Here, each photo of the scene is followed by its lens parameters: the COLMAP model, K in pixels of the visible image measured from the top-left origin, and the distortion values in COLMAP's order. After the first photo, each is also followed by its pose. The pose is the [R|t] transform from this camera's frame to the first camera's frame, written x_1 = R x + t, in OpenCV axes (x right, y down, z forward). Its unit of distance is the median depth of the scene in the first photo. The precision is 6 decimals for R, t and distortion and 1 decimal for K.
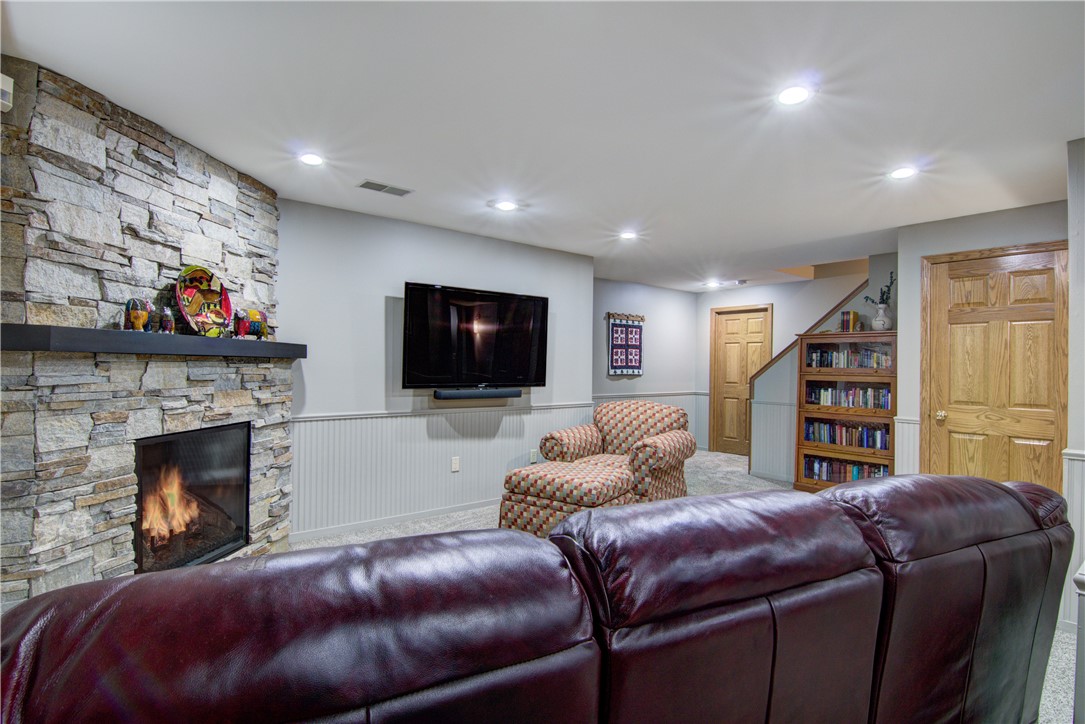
lens RADIAL K [[550.6, 0, 545.7], [0, 550.6, 361.4], [0, 0, 1]] dist [-0.001471, -0.002031]
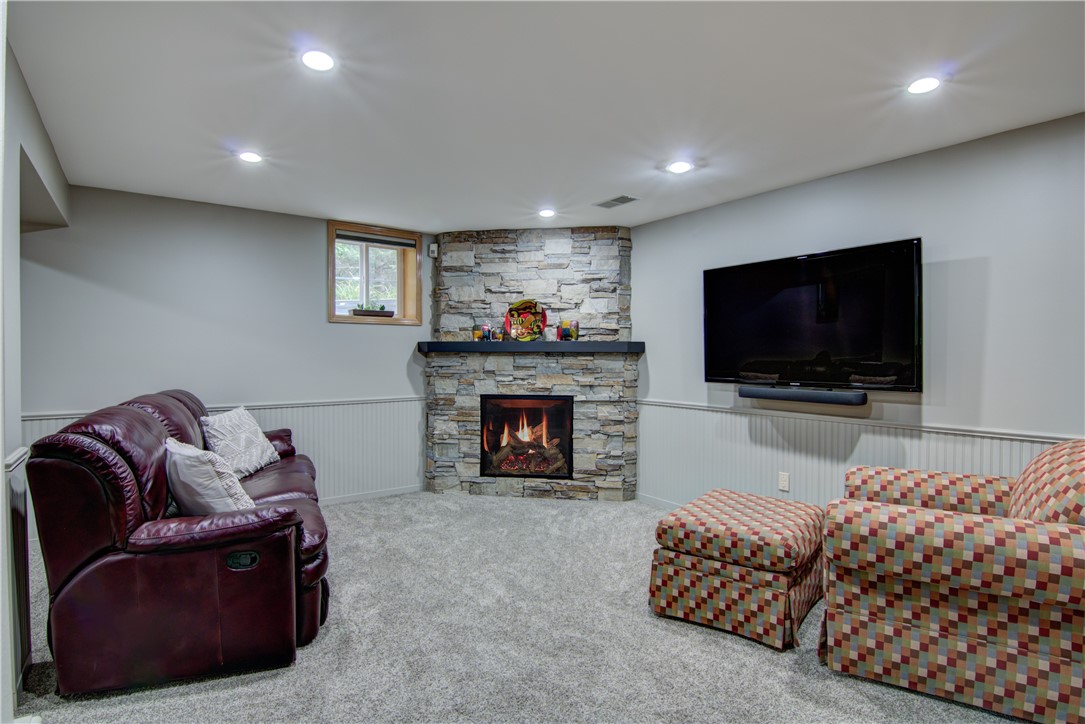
lens RADIAL K [[550.6, 0, 546.3], [0, 550.6, 363.3], [0, 0, 1]] dist [-0.001471, -0.002031]
pose [[-0.059401, 0.000674, -0.998234, 1.051069], [0.003168, 0.999995, 0.000487, 0.022800], [0.998229, -0.003133, -0.059403, 1.141273]]
